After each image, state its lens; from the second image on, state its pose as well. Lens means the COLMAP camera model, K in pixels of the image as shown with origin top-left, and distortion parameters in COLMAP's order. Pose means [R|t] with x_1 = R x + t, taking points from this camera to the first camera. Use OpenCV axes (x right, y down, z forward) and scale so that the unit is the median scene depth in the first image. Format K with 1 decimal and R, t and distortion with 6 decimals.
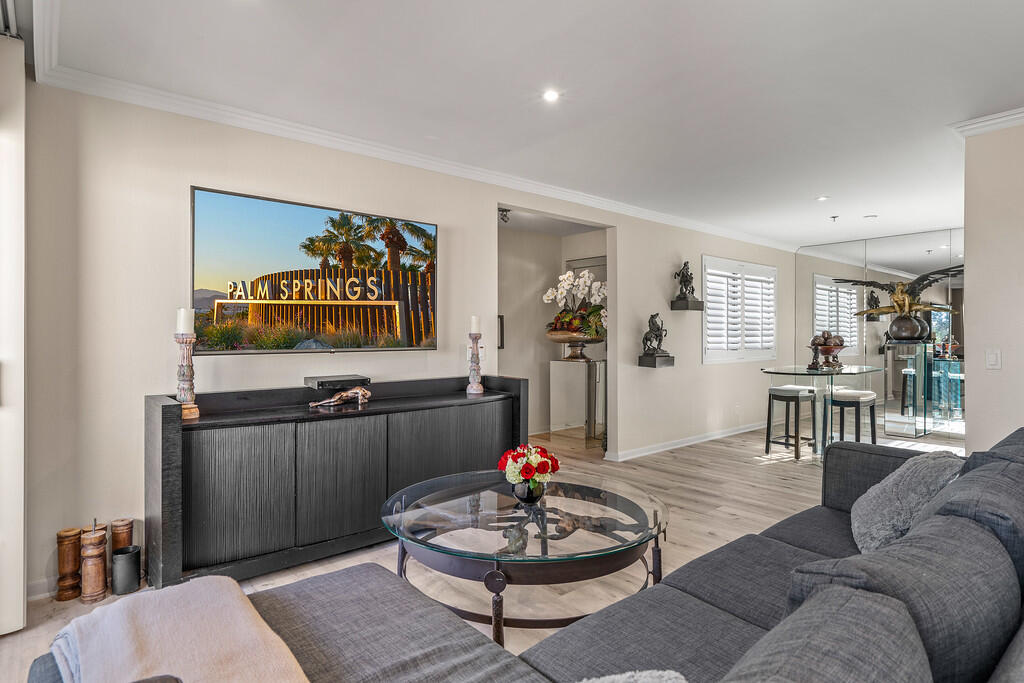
lens RADIAL K [[540.6, 0, 512.0], [0, 540.6, 341.5], [0, 0, 1]] dist [0.001402, 0.000012]
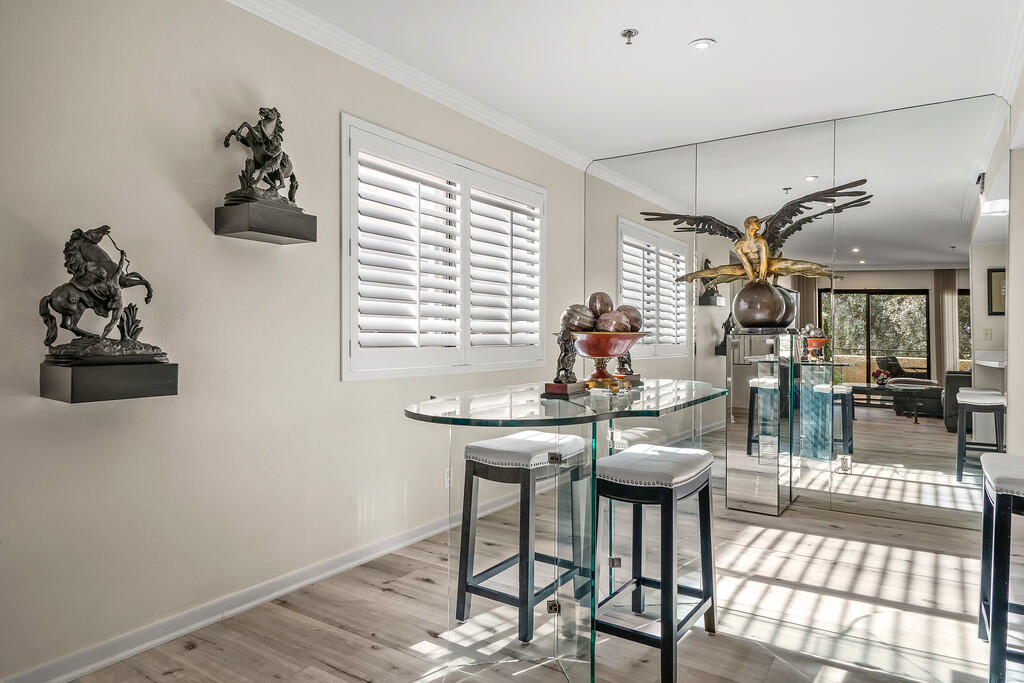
lens RADIAL K [[620.0, 0, 513.2], [0, 620.0, 354.8], [0, 0, 1]] dist [0.006182, 0.000799]
pose [[0.960270, -0.006819, 0.278989, 0.346765], [0.002103, 0.999850, 0.017201, 0.014089], [-0.279064, -0.015931, 0.960140, 0.516624]]
